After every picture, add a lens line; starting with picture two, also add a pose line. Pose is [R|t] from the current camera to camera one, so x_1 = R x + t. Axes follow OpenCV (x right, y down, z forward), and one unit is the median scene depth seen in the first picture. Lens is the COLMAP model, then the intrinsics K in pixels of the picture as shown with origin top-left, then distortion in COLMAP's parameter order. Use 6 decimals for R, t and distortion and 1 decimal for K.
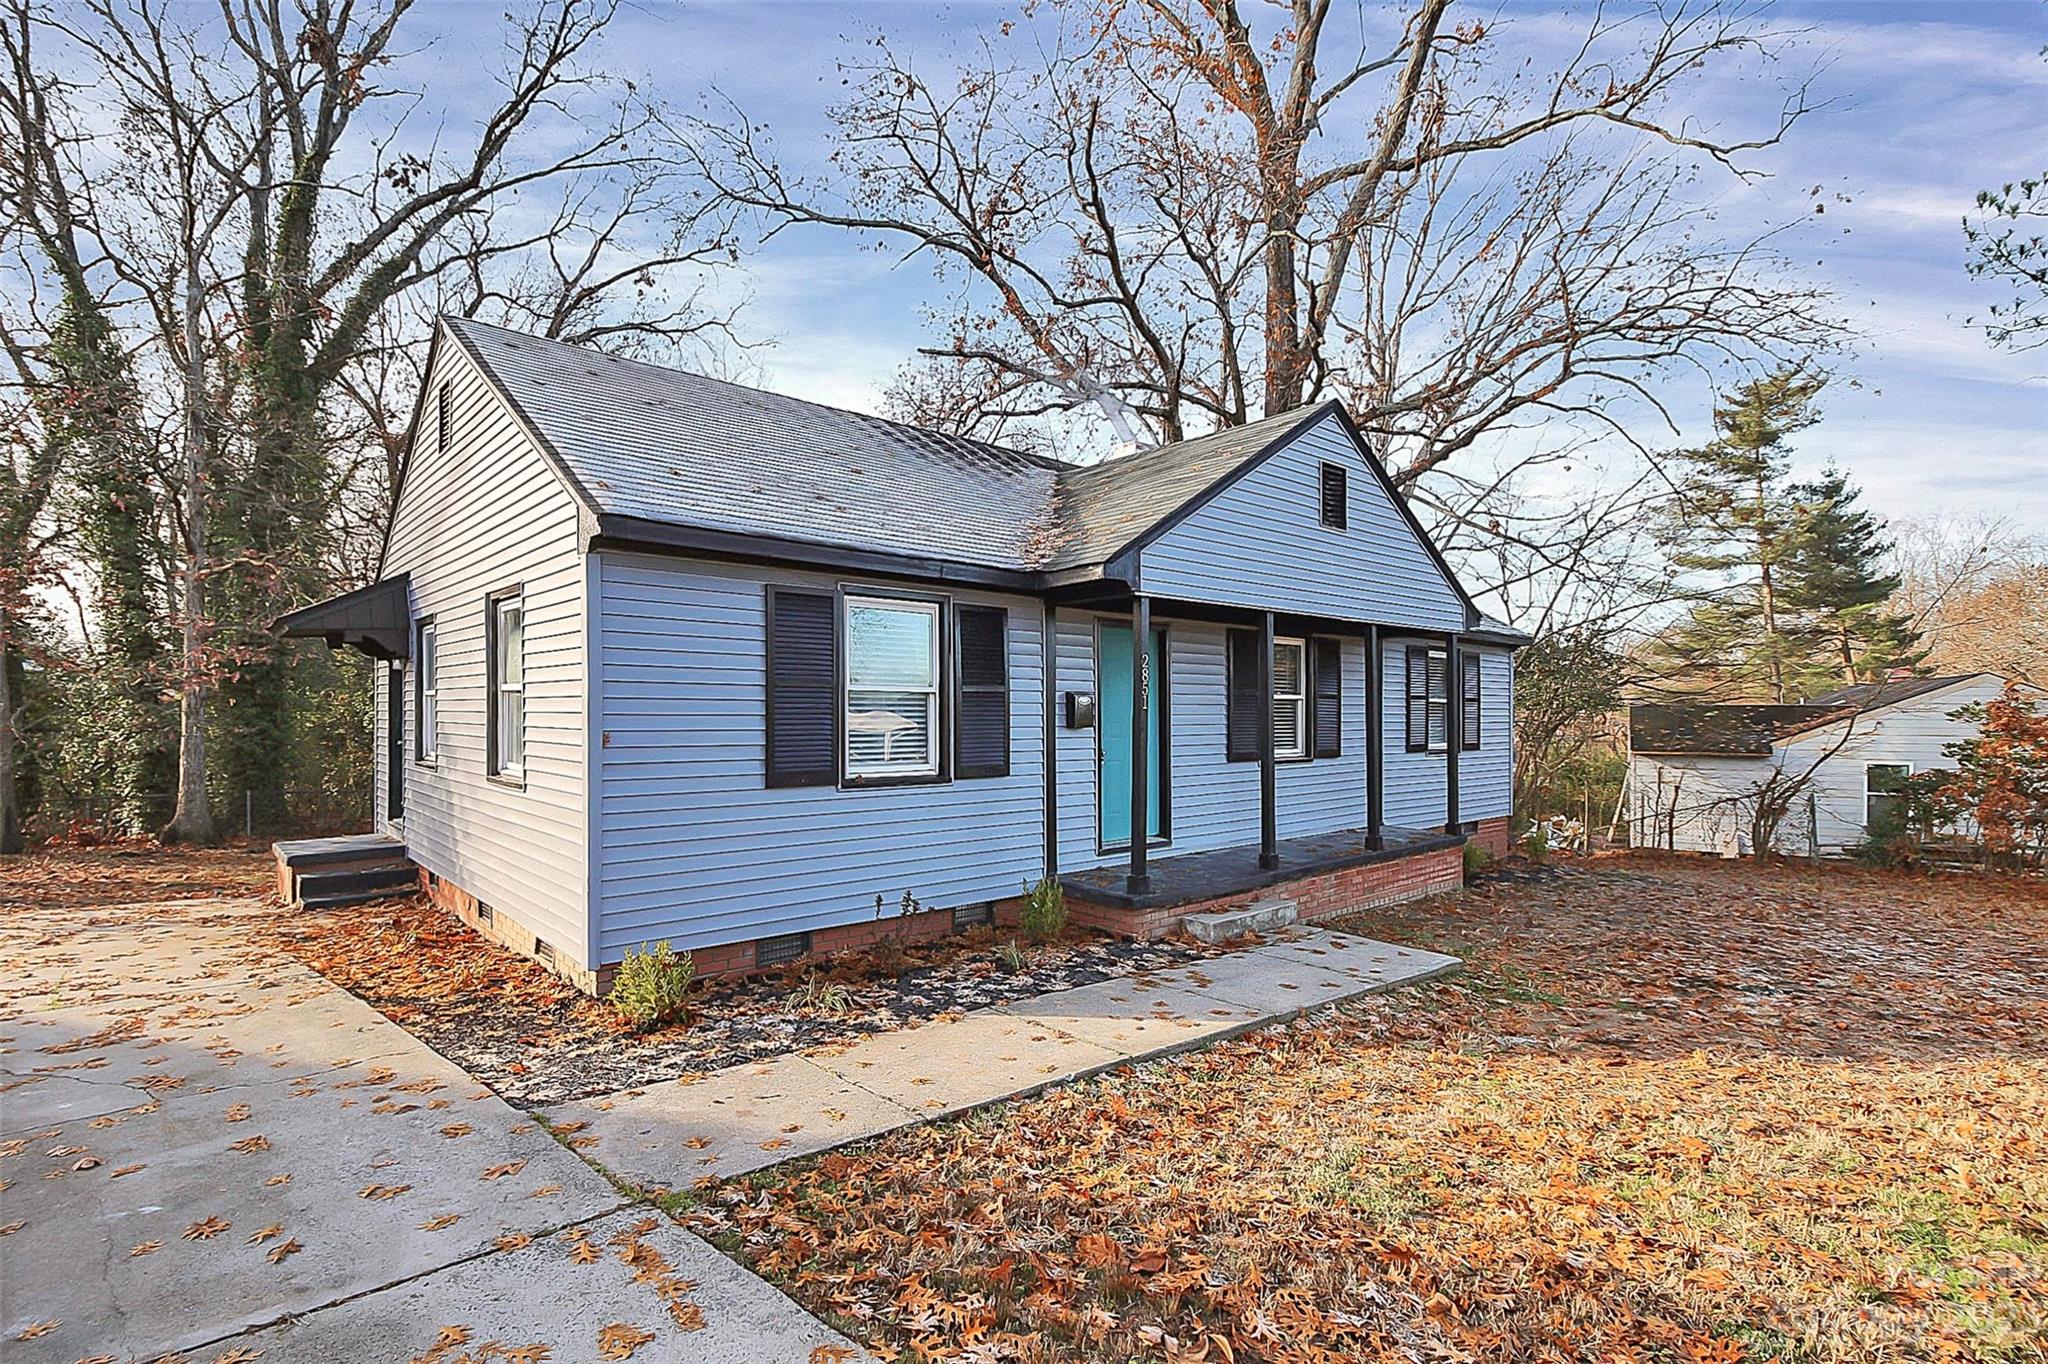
lens RADIAL K [[966.5, 0, 1028.1], [0, 966.5, 713.5], [0, 0, 1]] dist [-0.016633, -0.000849]
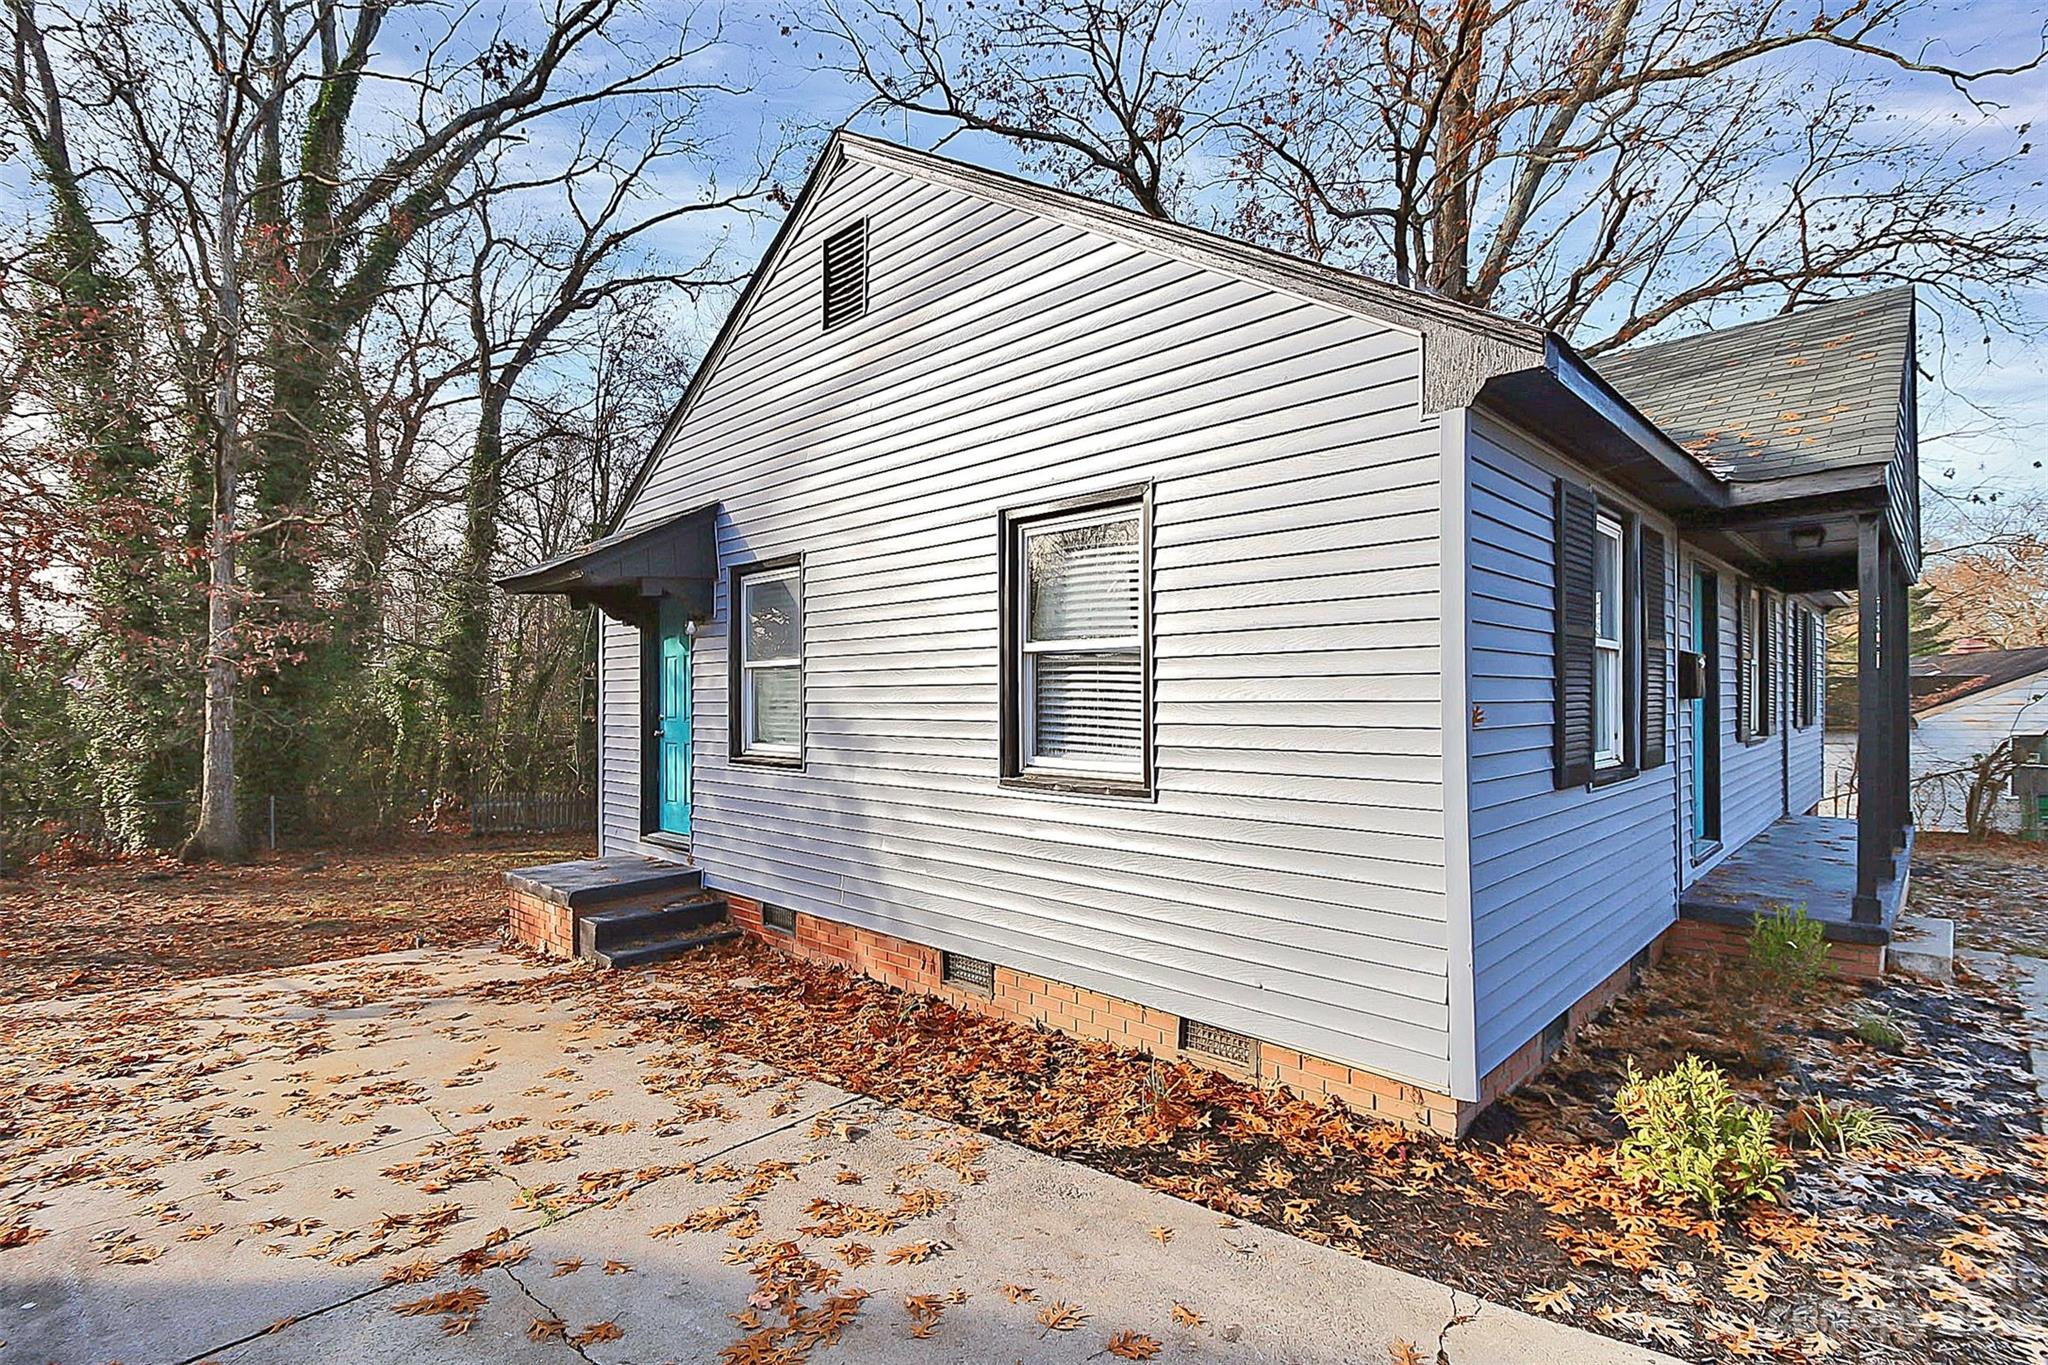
lens RADIAL K [[973.5, 0, 1024.0], [0, 973.5, 682.5], [0, 0, 1]] dist [-0.014216, -0.000553]
pose [[0.998280, -0.011152, 0.057561, -0.239565], [0.012132, 0.999787, -0.016716, 0.004062], [-0.057362, 0.017385, 0.998202, 0.126521]]
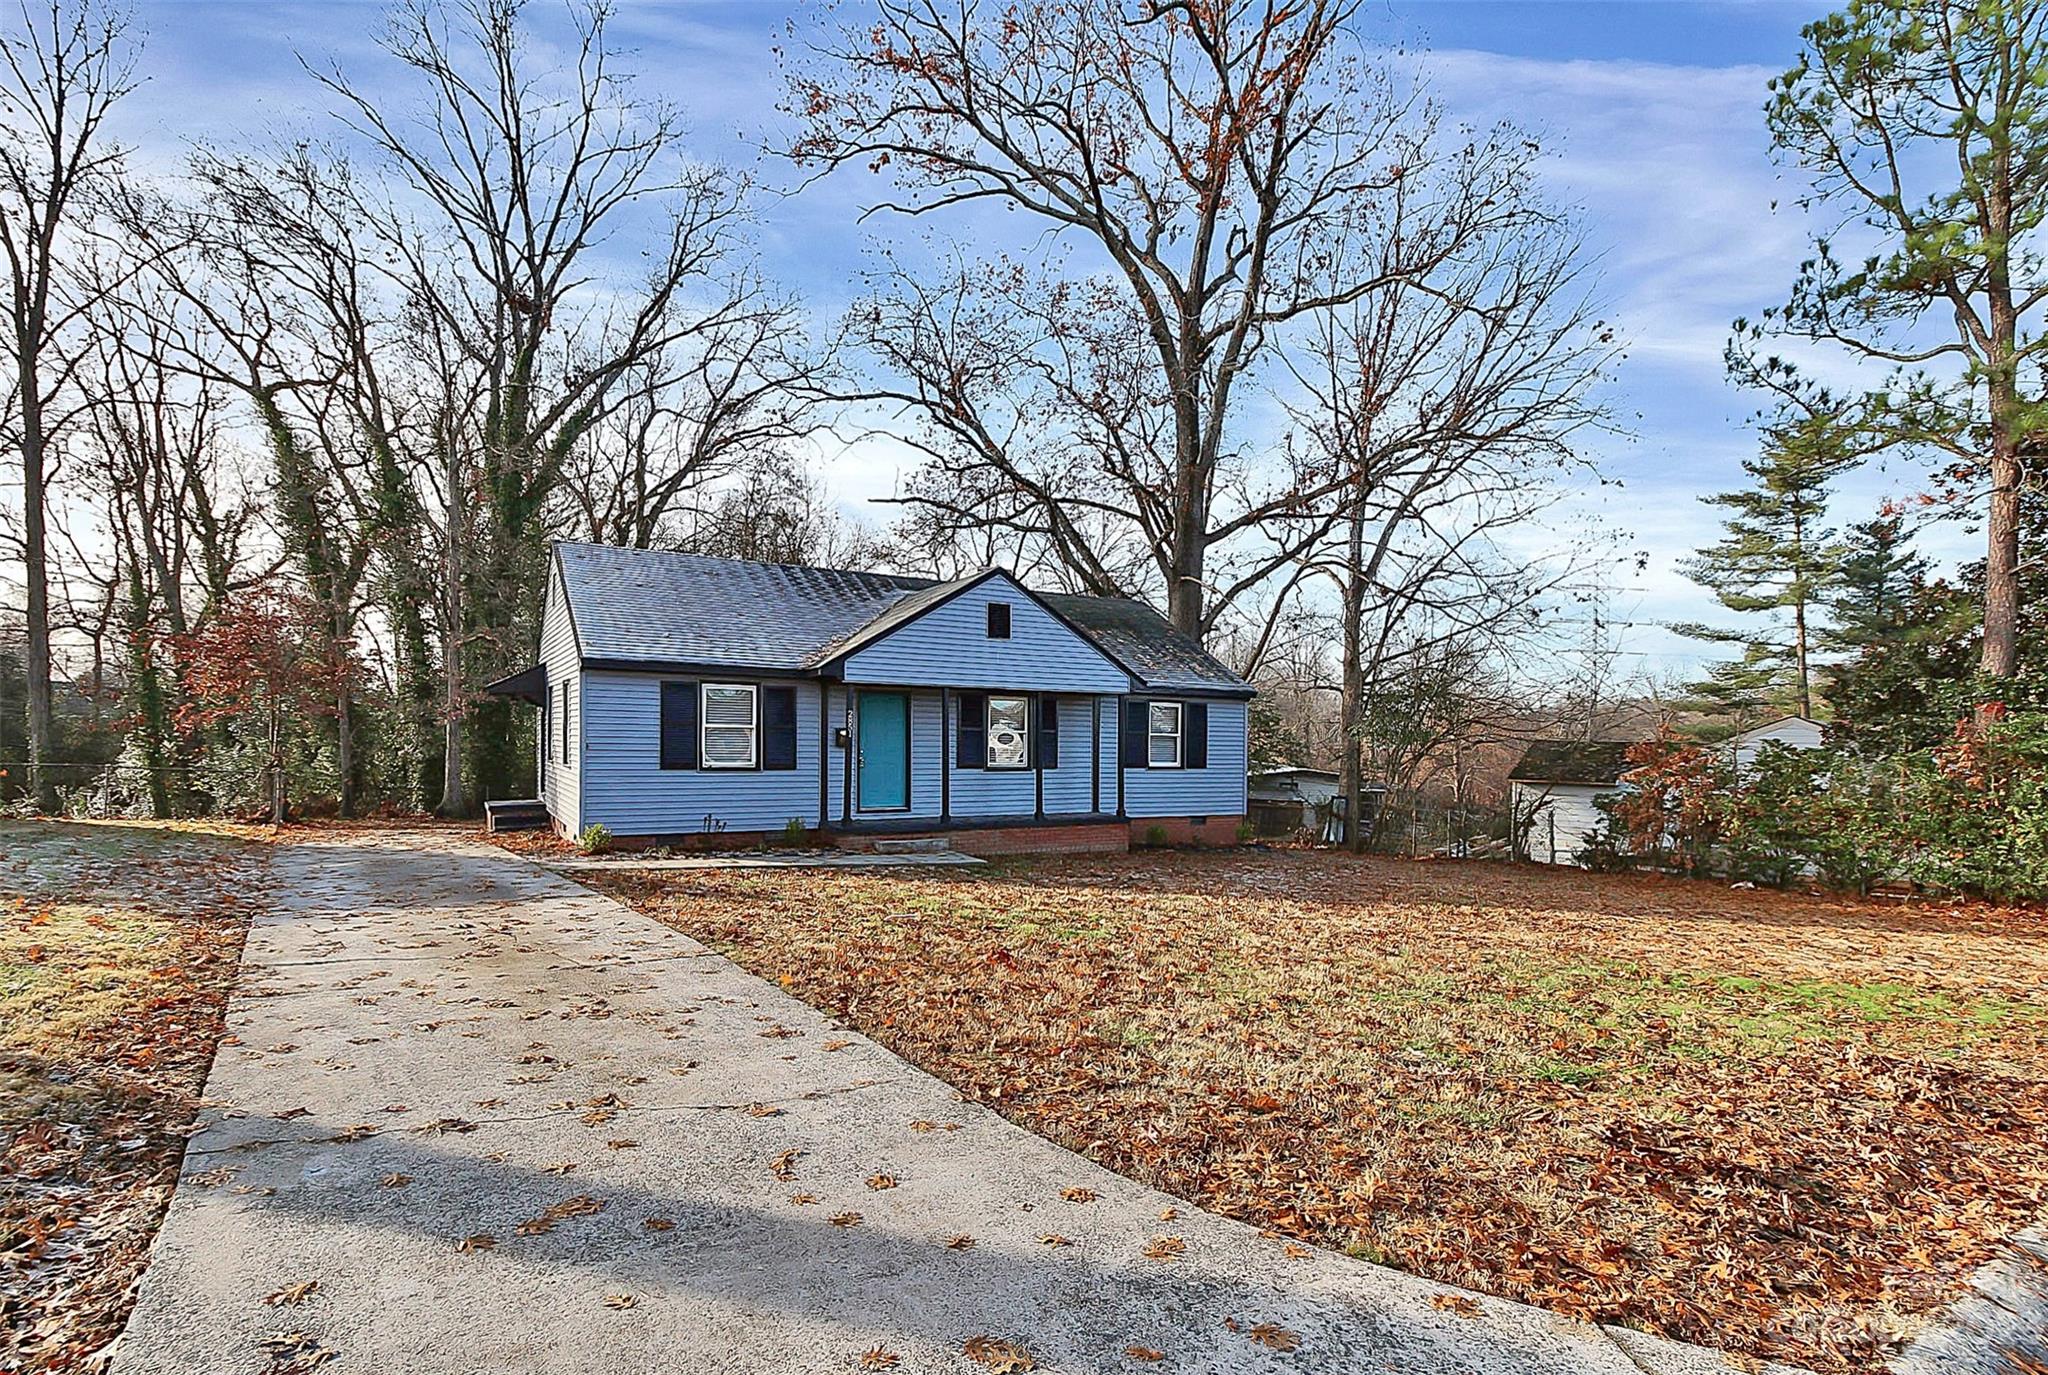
lens RADIAL K [[996.2, 0, 1050.9], [0, 996.2, 760.9], [0, 0, 1]] dist [-0.004384, -0.000317]
pose [[0.982426, 0.016594, -0.185913, 0.391859], [-0.013110, 0.999715, 0.019958, -0.001025], [0.186192, -0.017170, 0.982363, -0.420432]]
